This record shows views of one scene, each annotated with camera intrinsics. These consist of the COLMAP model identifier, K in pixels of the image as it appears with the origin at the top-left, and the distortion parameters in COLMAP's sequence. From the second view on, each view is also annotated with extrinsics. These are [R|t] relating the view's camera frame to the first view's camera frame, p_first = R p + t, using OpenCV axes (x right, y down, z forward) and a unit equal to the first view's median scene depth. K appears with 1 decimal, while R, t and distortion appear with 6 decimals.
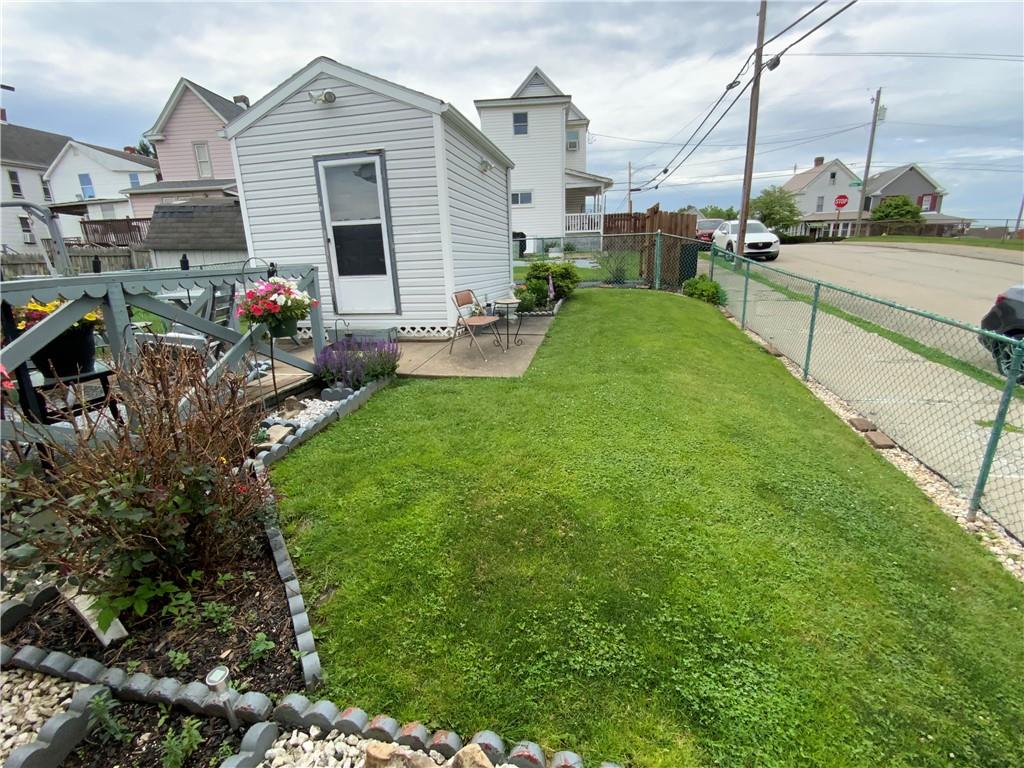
lens RADIAL K [[465.0, 0, 512.0], [0, 465.0, 384.0], [0, 0, 1]] dist [0.000720, 0.000013]
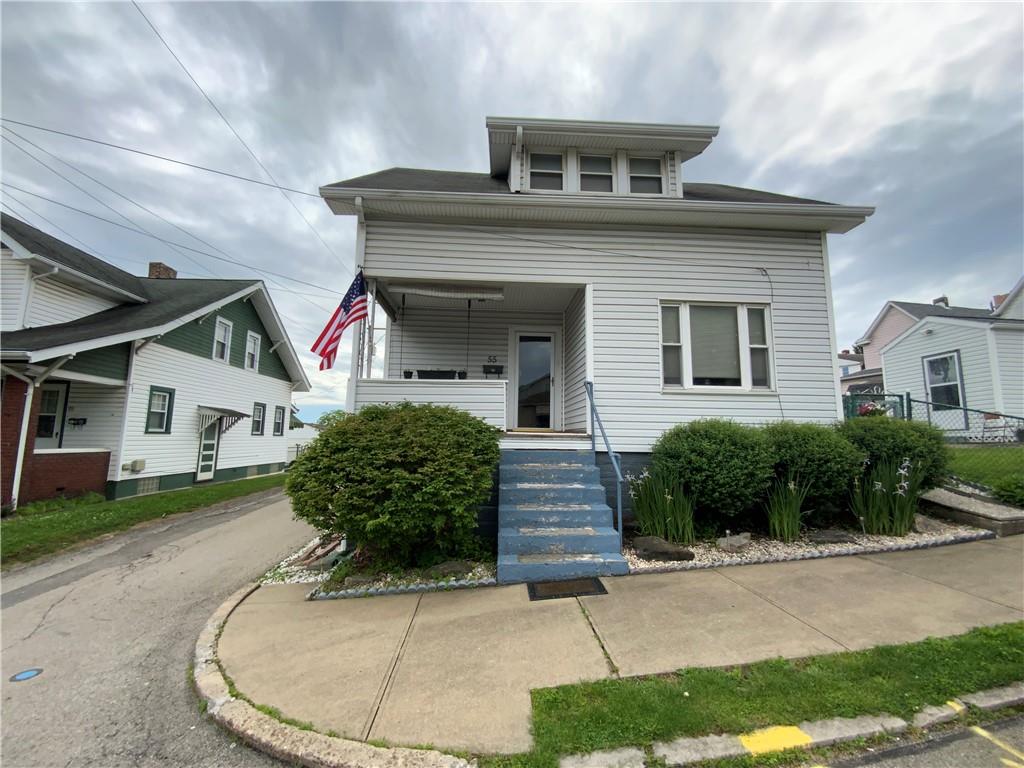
lens RADIAL K [[424.1, 0, 512.0], [0, 424.1, 384.0], [0, 0, 1]] dist [0.000289, 0.000044]
pose [[0.246875, -0.089867, -0.964871, 0.939855], [-0.273297, 0.948815, -0.158298, 0.434059], [0.929710, 0.302776, 0.209679, -1.074226]]
